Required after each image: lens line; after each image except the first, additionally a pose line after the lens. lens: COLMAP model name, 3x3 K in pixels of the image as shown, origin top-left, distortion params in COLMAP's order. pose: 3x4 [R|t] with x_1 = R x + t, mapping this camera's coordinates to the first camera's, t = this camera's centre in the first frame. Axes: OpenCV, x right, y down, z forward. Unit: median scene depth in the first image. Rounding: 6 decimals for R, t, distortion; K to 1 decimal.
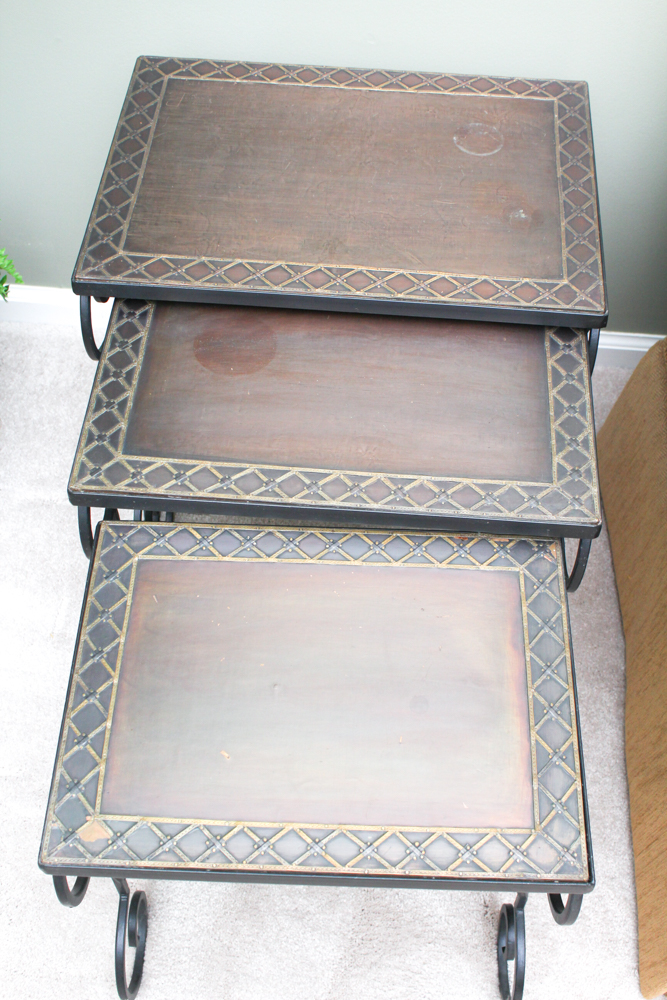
lens RADIAL K [[1257.0, 0, 354.8], [0, 1257.0, 499.6], [0, 0, 1]] dist [-0.095497, 0.000000]
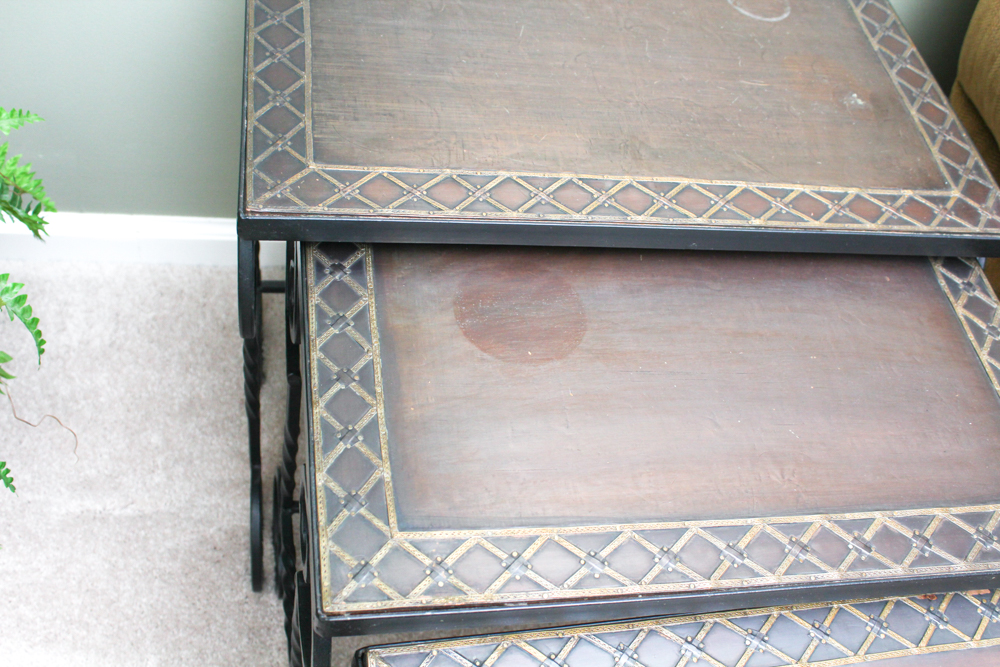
lens RADIAL K [[1098.3, 0, 518.0], [0, 1098.3, 326.0], [0, 0, 1]] dist [-0.103374, 0.000000]
pose [[0.965370, -0.062651, 0.253251, -0.230184], [0.071726, 0.997065, -0.026754, -0.100273], [-0.250831, 0.043992, 0.967031, 0.471912]]
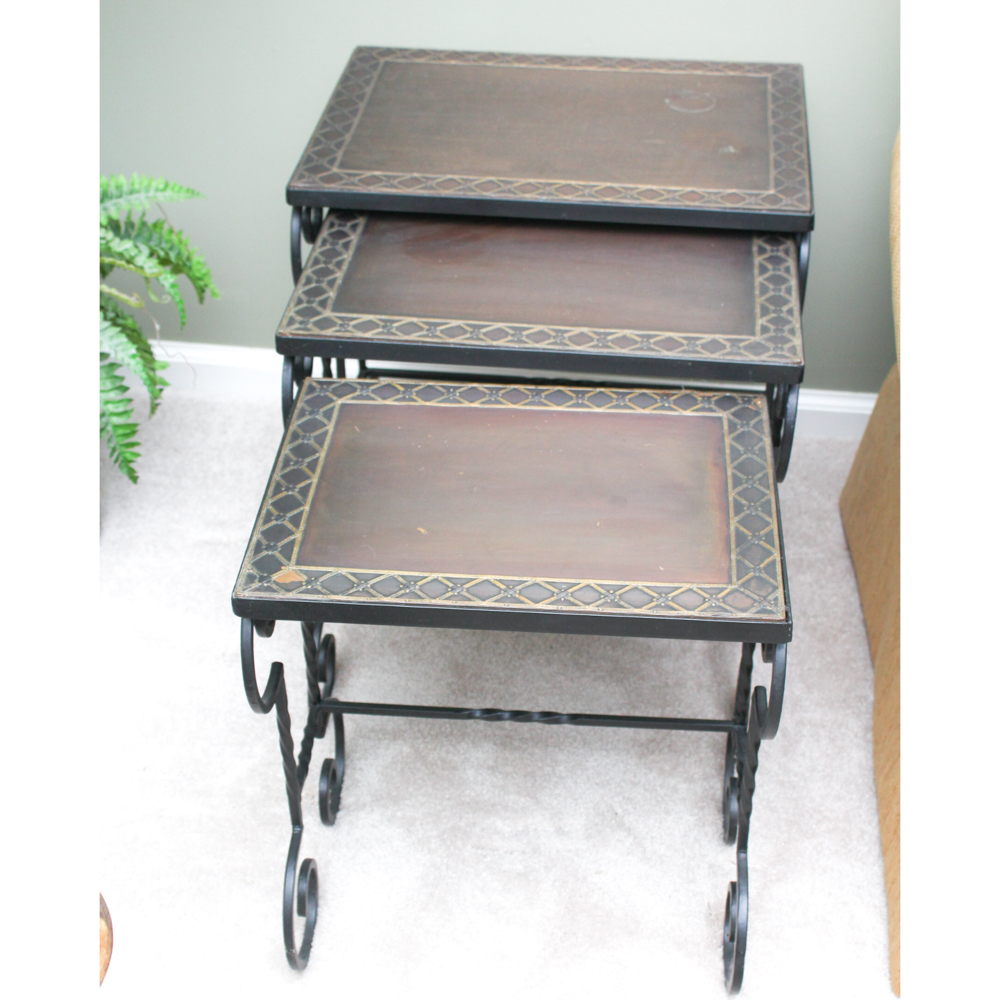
lens RADIAL K [[1771.8, 0, 500.7], [0, 1771.8, 507.7], [0, 0, 1]] dist [-0.096324, 0.000000]
pose [[0.998366, 0.007323, -0.056673, 0.032227], [-0.024178, 0.952745, -0.302808, 0.501881], [0.051777, 0.303684, 0.951365, -0.285957]]
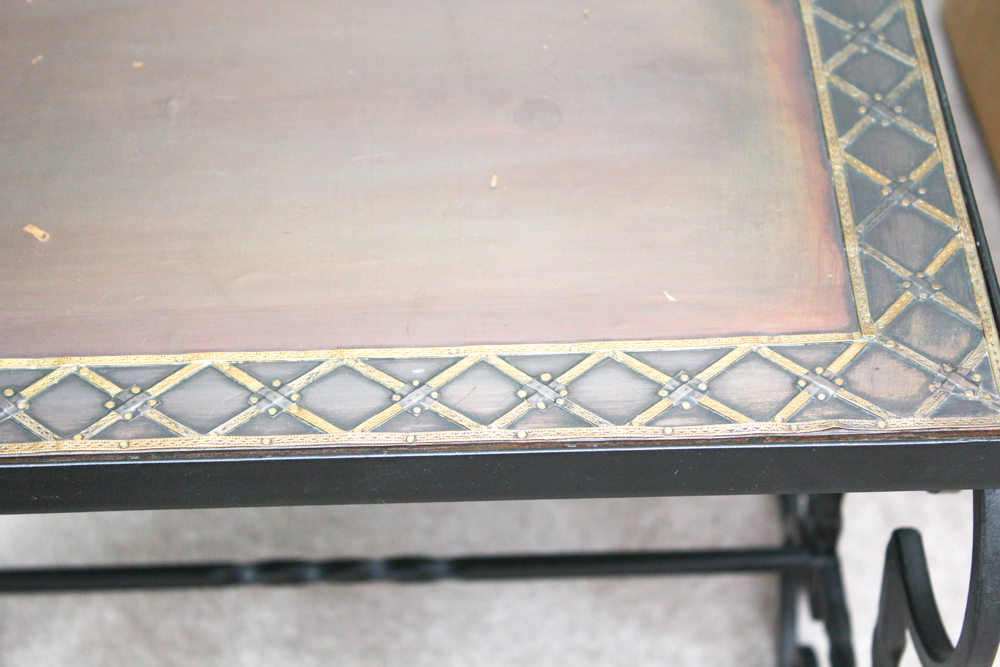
lens RADIAL K [[2398.5, 0, 499.8], [0, 2398.5, 329.1], [0, 0, 1]] dist [0.069799, 0.000000]
pose [[0.998063, -0.061522, 0.009202, 0.023865], [0.062199, 0.984669, -0.162968, 0.295515], [0.000965, 0.163225, 0.986588, 0.228730]]
